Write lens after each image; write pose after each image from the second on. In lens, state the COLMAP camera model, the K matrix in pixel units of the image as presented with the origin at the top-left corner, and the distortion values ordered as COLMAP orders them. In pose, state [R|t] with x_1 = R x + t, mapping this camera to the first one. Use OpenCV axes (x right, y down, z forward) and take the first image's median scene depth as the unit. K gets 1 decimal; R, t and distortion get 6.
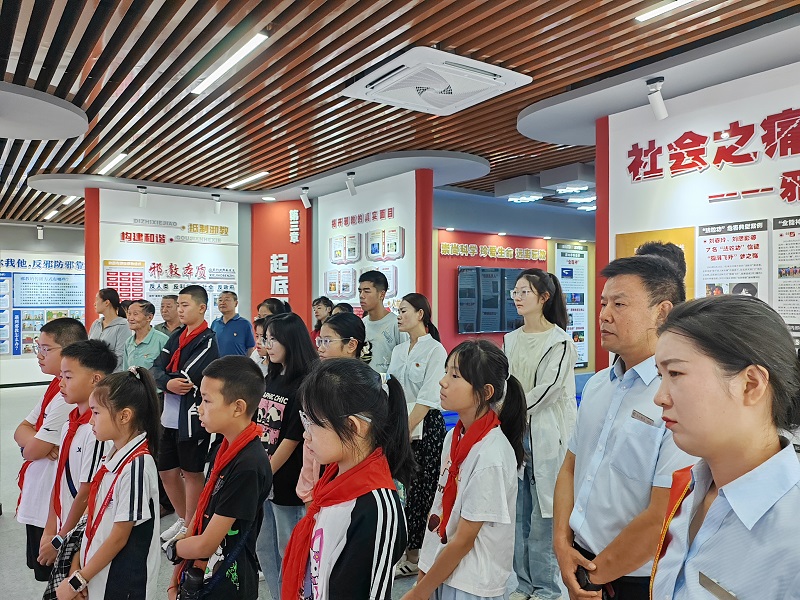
lens RADIAL K [[626.3, 0, 400.0], [0, 626.3, 300.0], [0, 0, 1]] dist [0.012899, 0.004686]
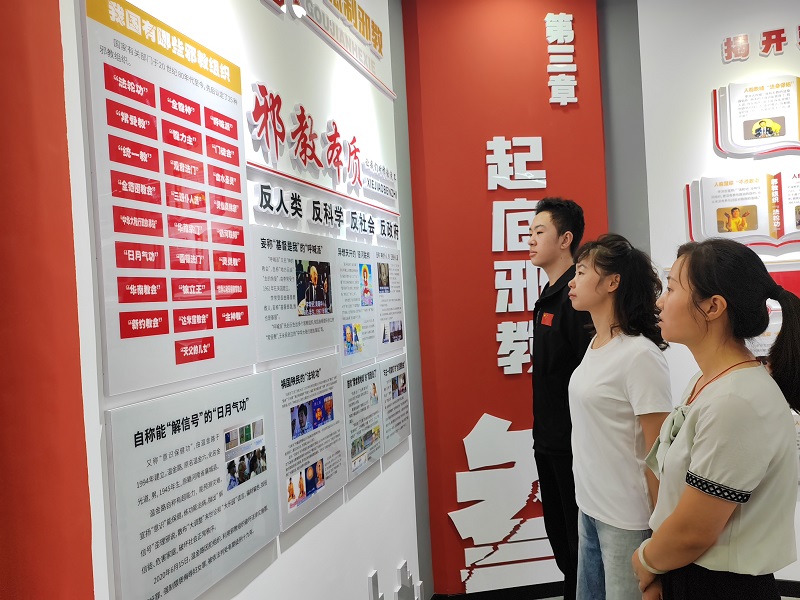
lens RADIAL K [[626.3, 0, 400.0], [0, 626.3, 300.0], [0, 0, 1]] dist [0.012899, 0.004686]
pose [[0.808464, -0.045476, 0.586786, -0.454857], [0.054688, 0.998501, 0.002037, 0.013370], [-0.585999, 0.030444, 0.809739, 0.761663]]
